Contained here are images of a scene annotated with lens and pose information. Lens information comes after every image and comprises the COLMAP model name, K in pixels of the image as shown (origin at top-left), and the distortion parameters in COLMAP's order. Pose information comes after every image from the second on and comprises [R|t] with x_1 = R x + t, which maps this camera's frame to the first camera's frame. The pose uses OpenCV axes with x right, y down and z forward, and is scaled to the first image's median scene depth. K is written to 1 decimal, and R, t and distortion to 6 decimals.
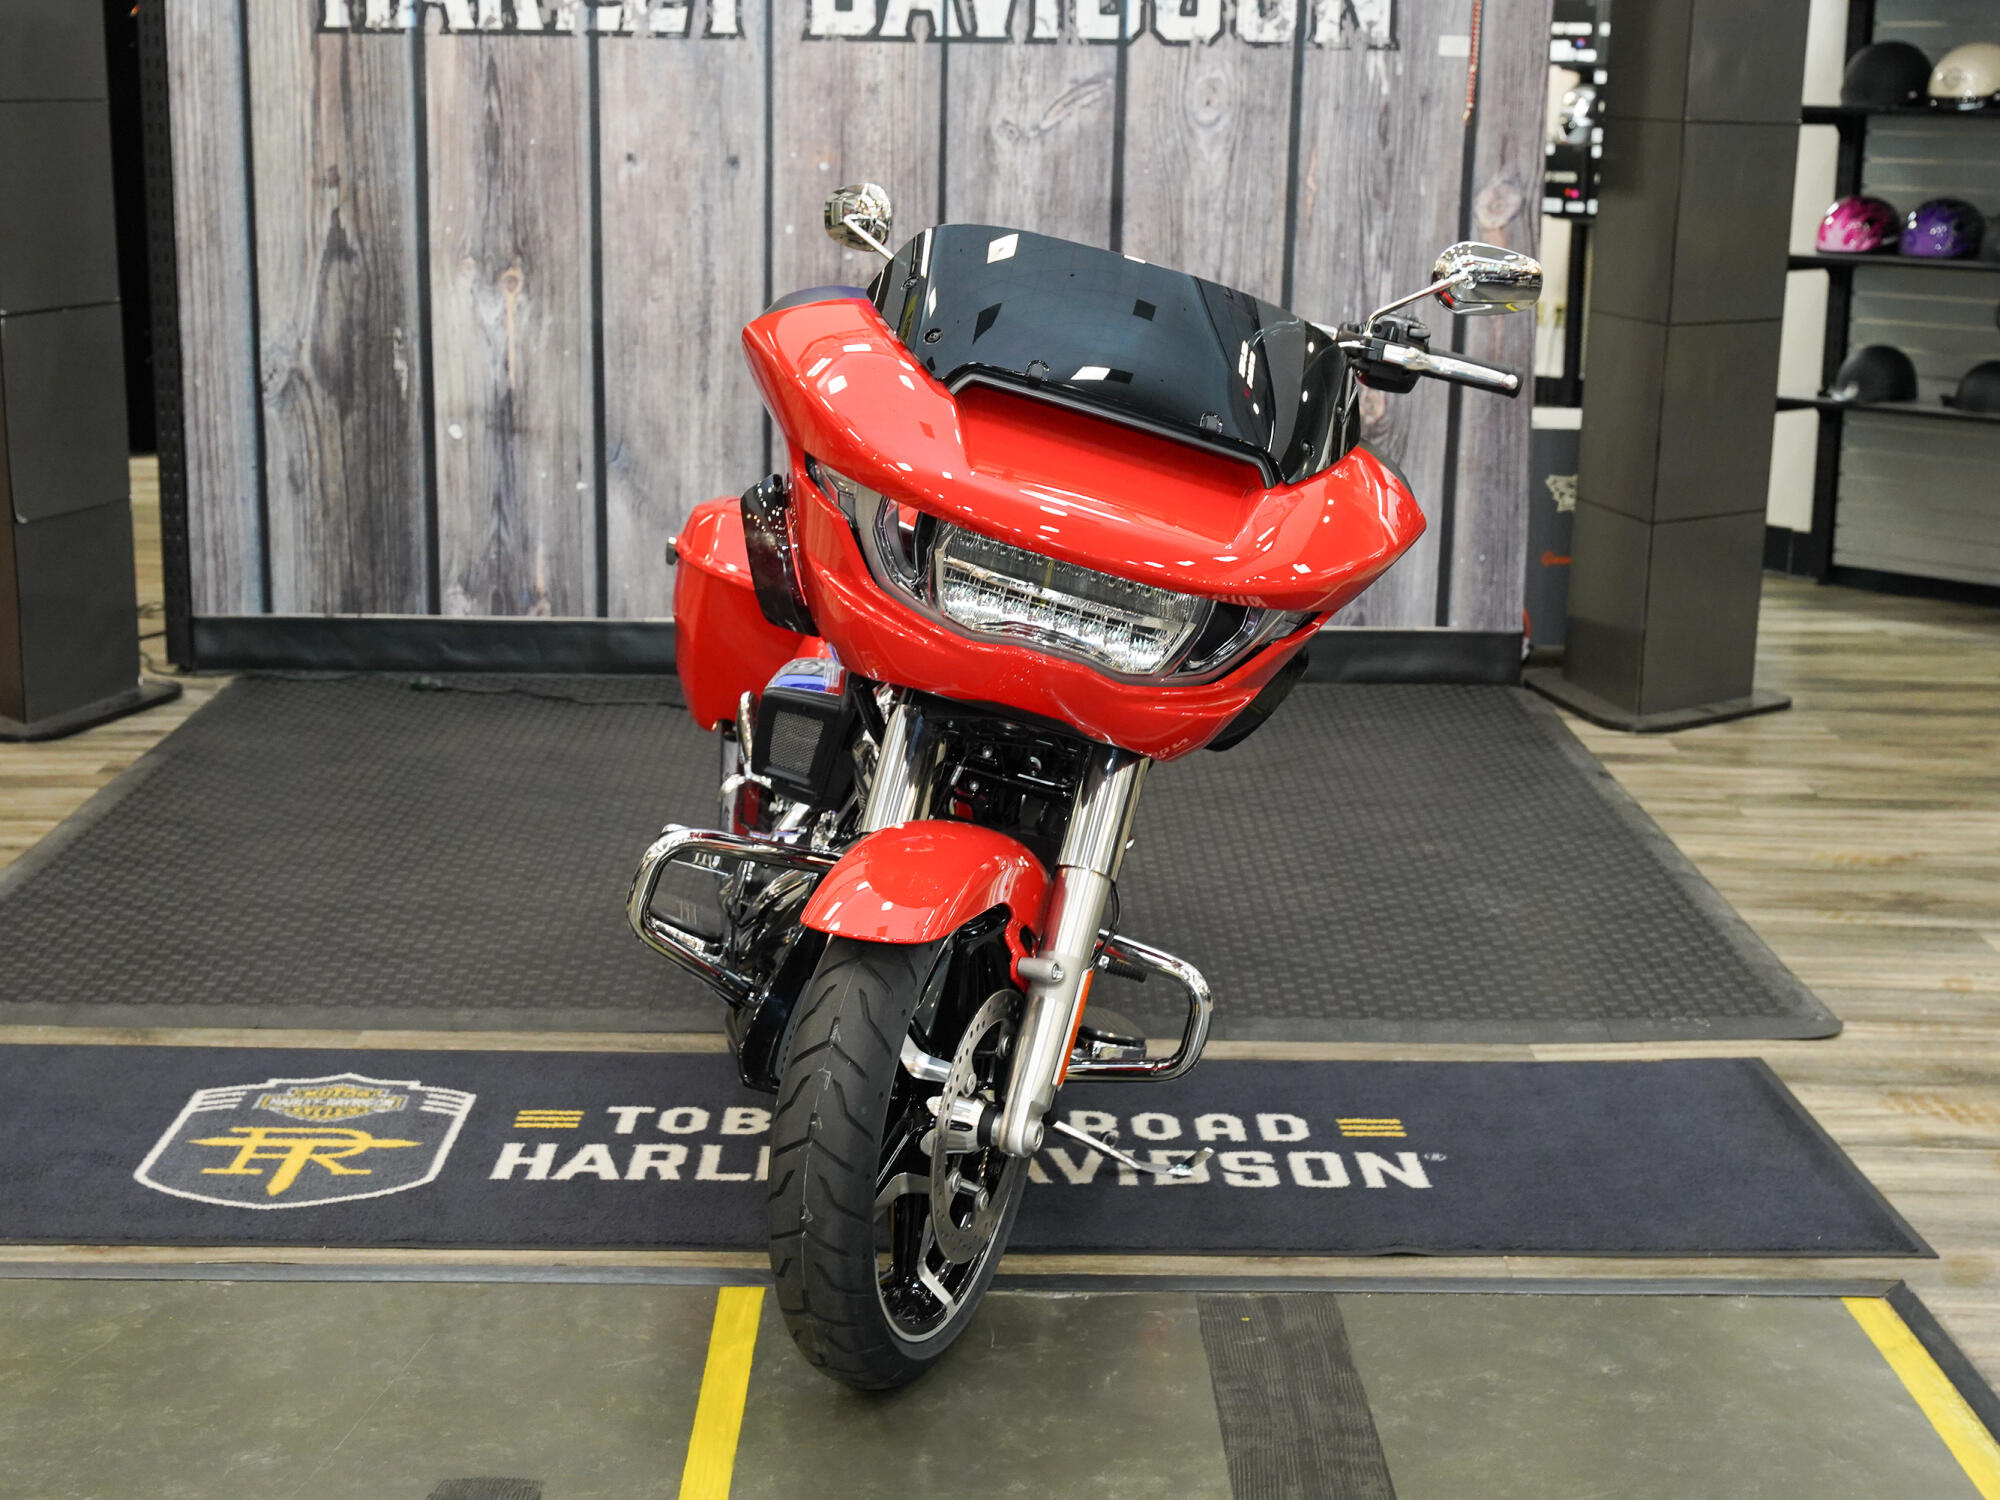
lens RADIAL K [[3080.9, 0, 988.7], [0, 3080.9, 767.6], [0, 0, 1]] dist [0.006603, 0.000000]
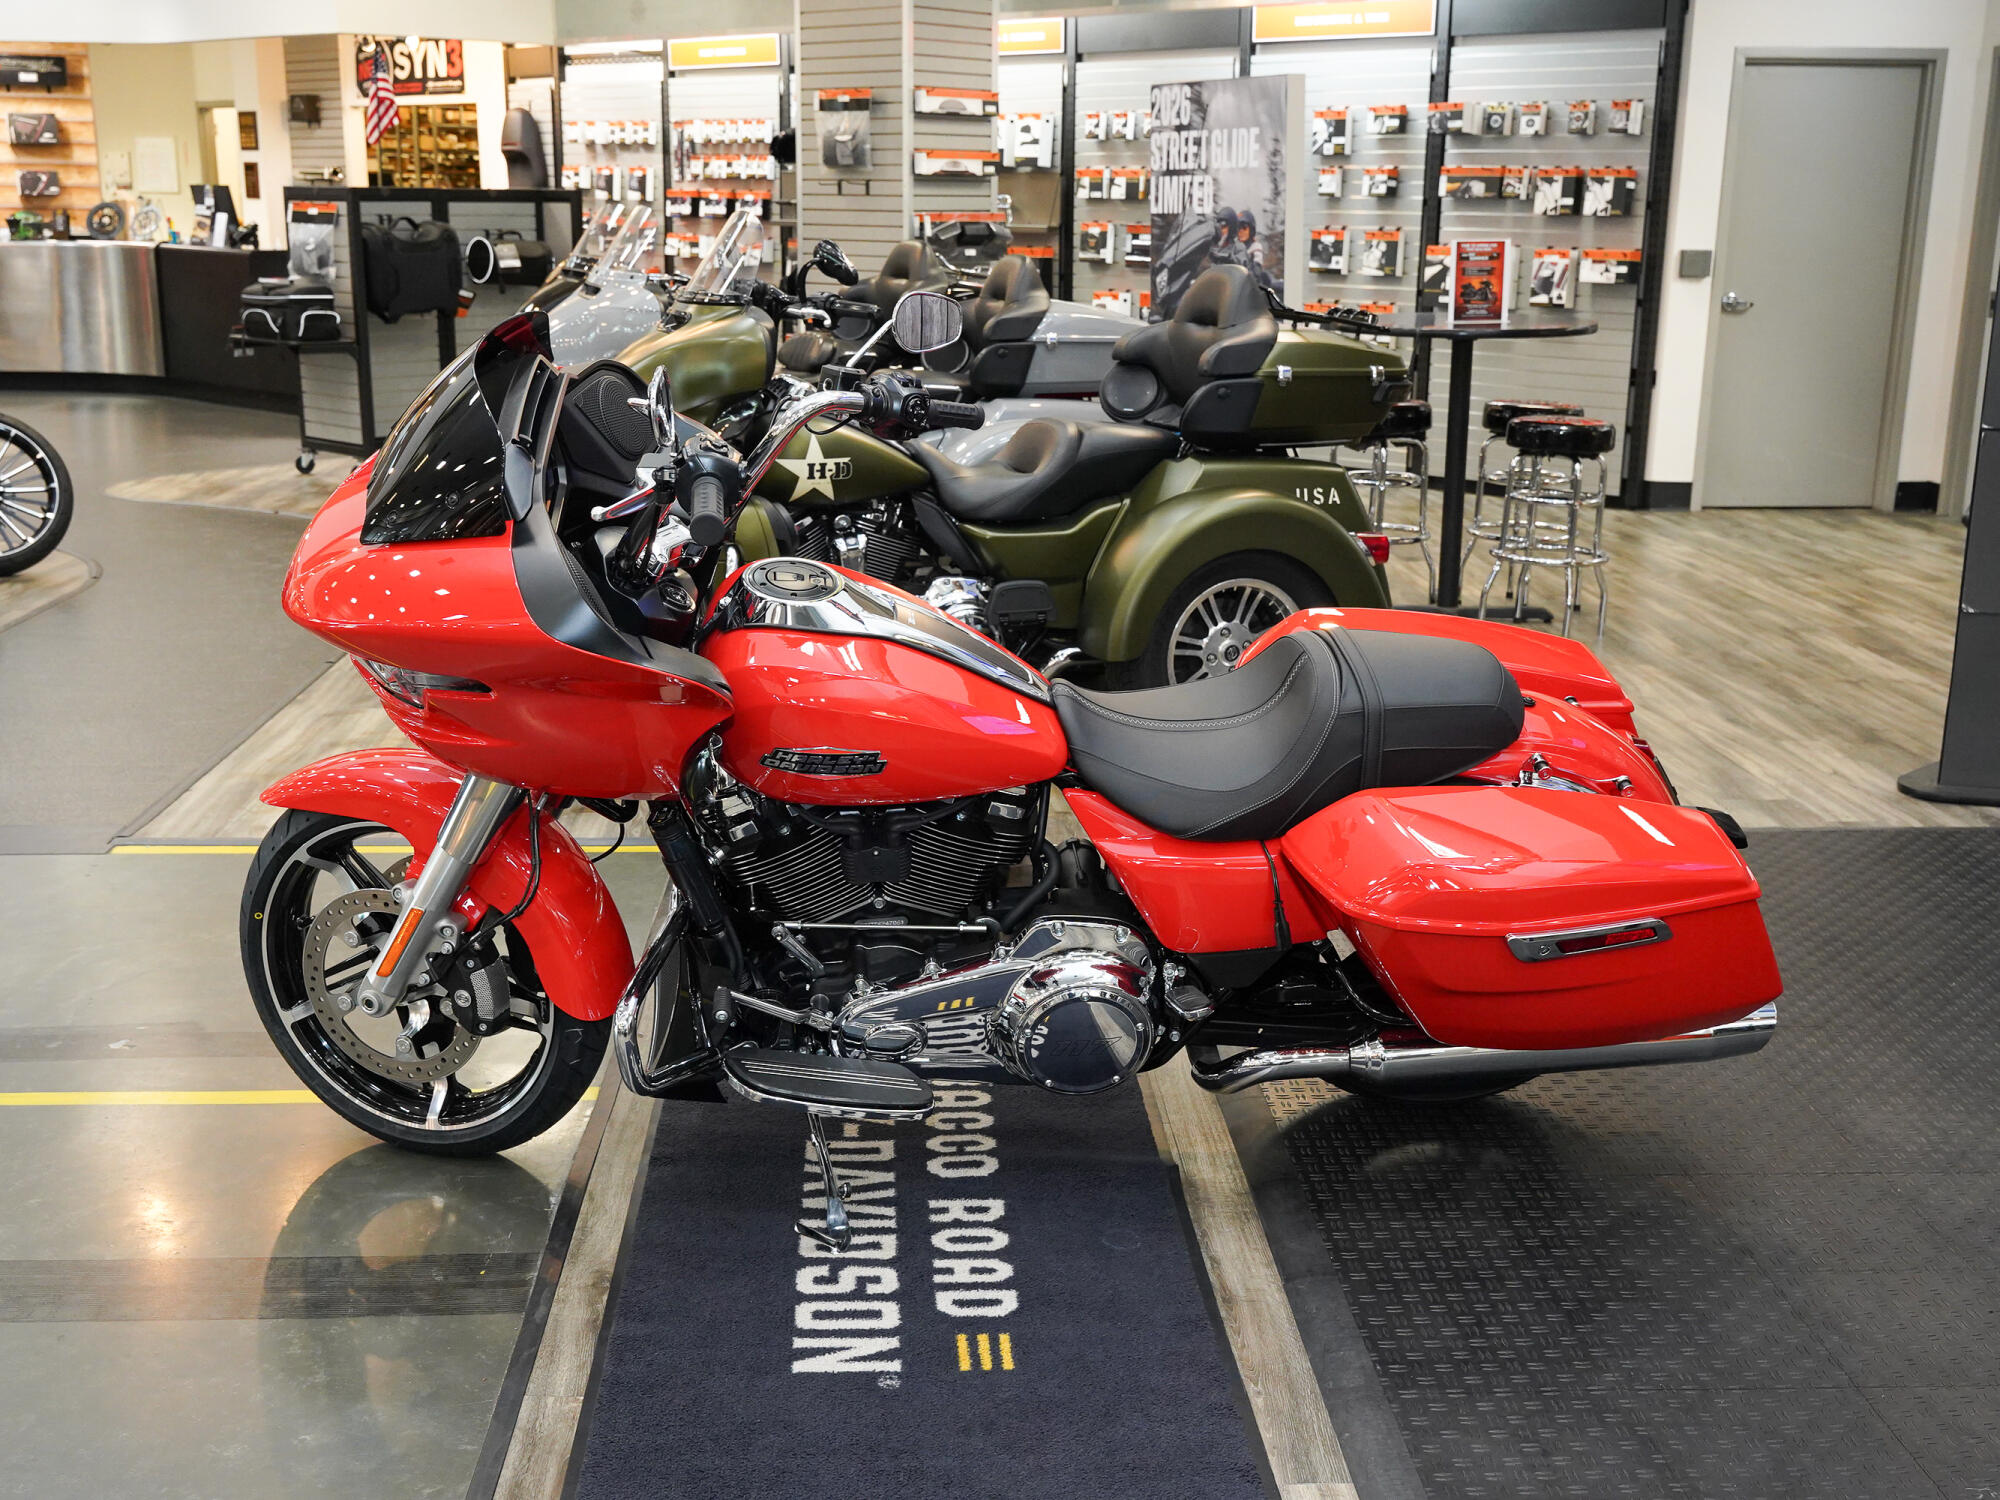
lens RADIAL K [[2153.8, 0, 994.7], [0, 2153.8, 763.2], [0, 0, 1]] dist [0.004741, 0.000000]
pose [[0.044047, 0.244164, -0.968733, 0.422726], [-0.228290, 0.946478, 0.228175, -0.117536], [0.972596, 0.211102, 0.097430, 0.545097]]
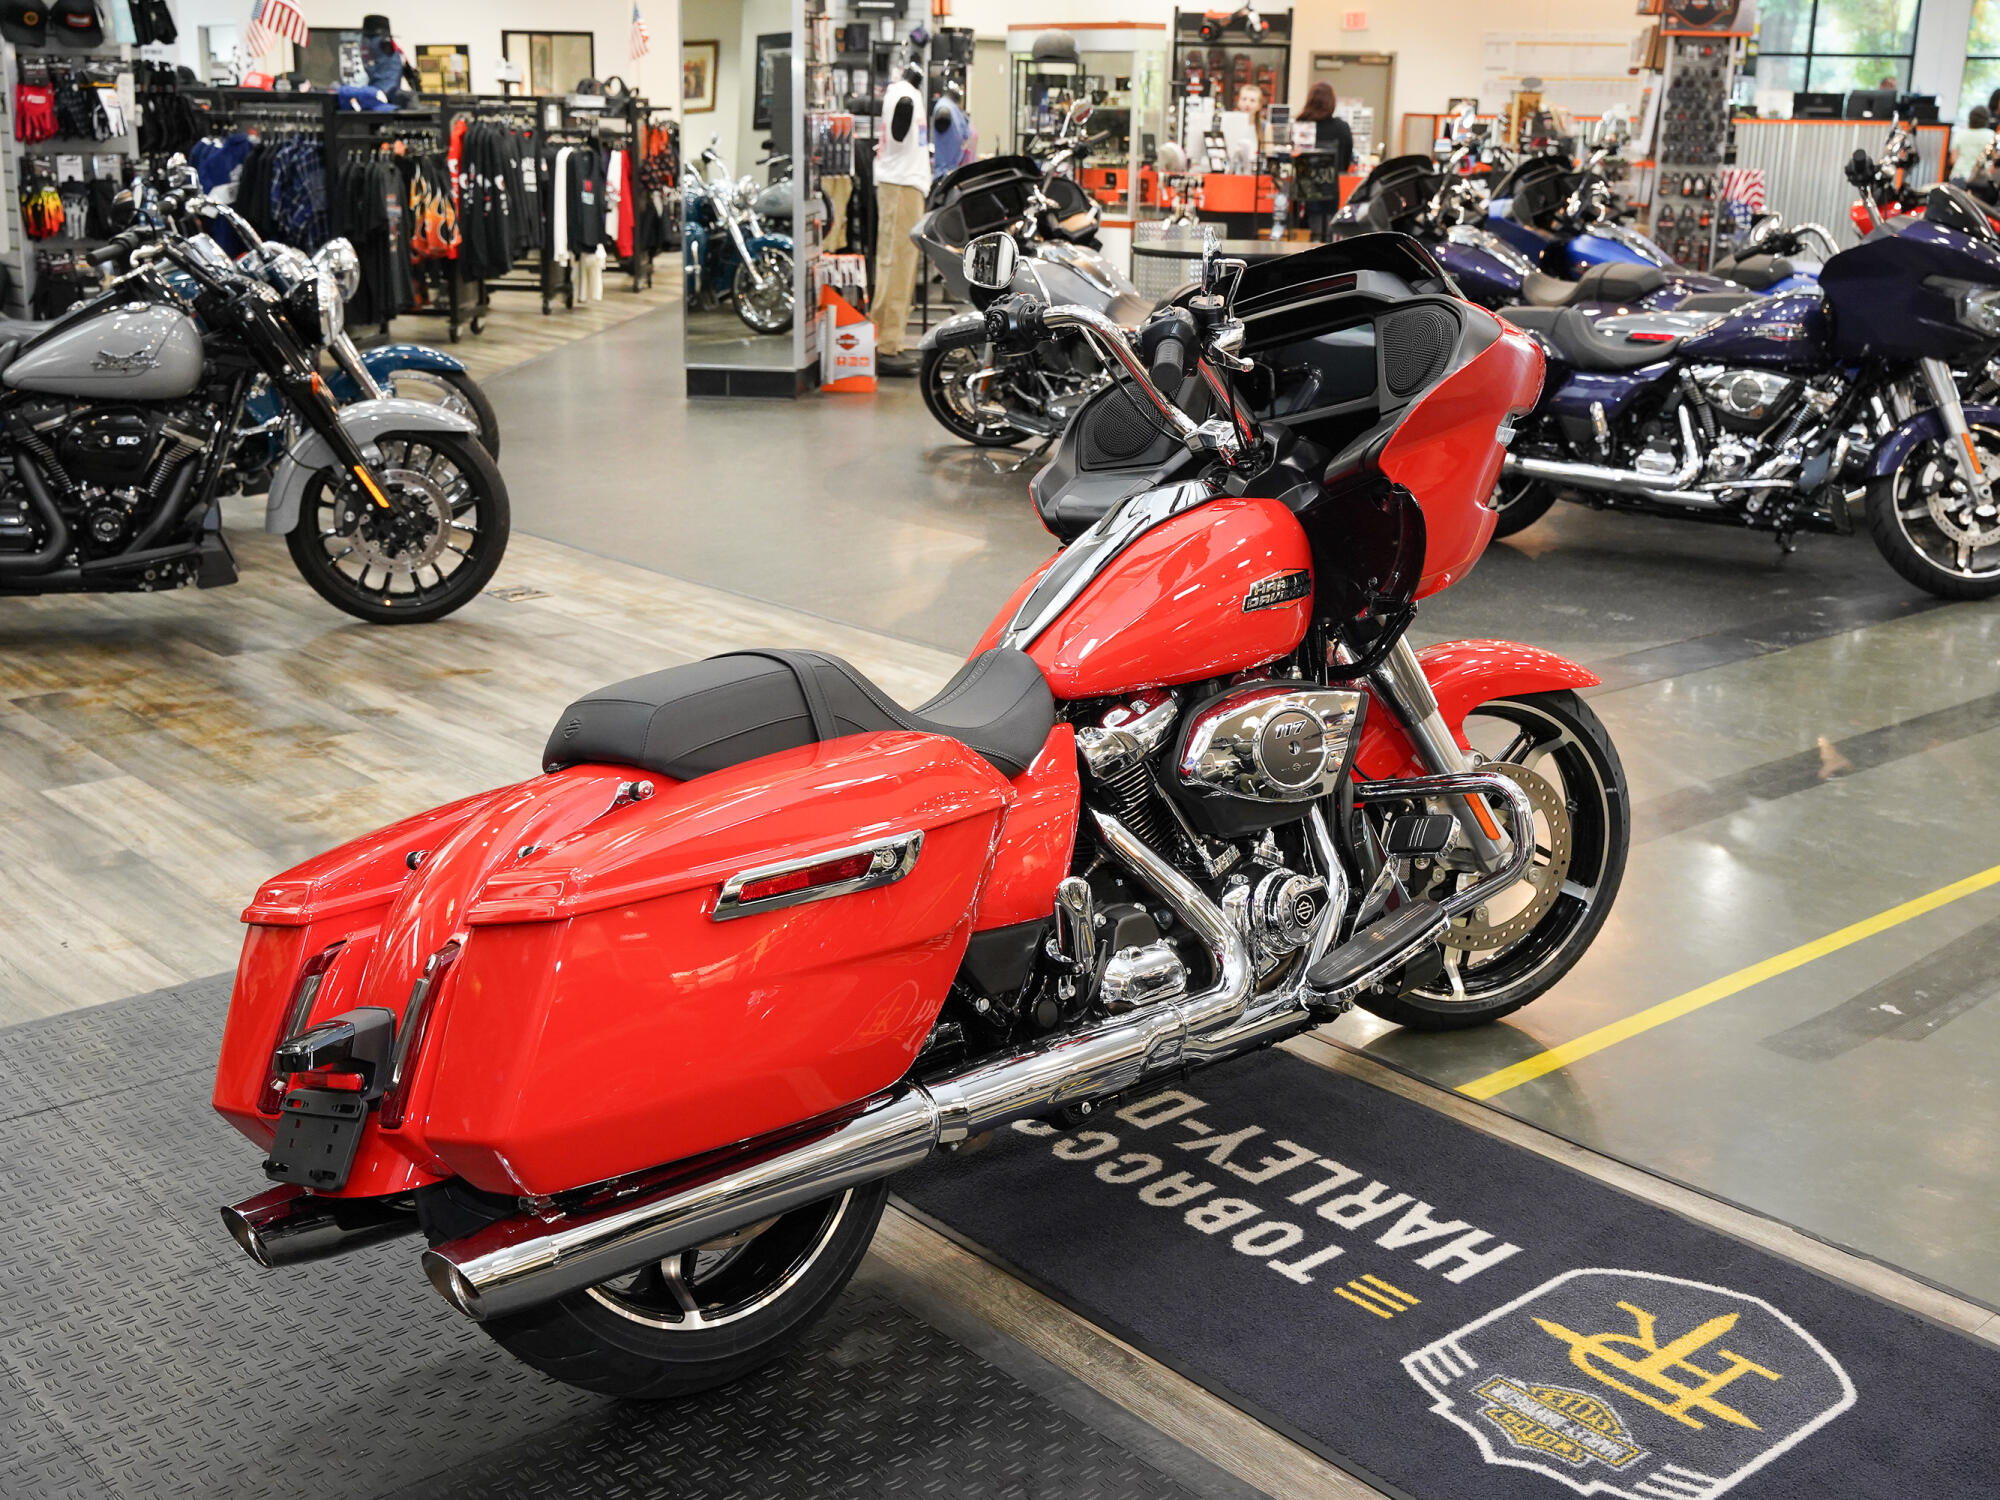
lens RADIAL K [[2283.8, 0, 993.8], [0, 2283.8, 754.5], [0, 0, 1]] dist [0.025076, 0.000000]
pose [[-0.653785, -0.230711, 0.720651, -0.310816], [0.138587, 0.899766, 0.413781, -0.194077], [-0.743881, 0.370397, -0.556279, 0.840902]]
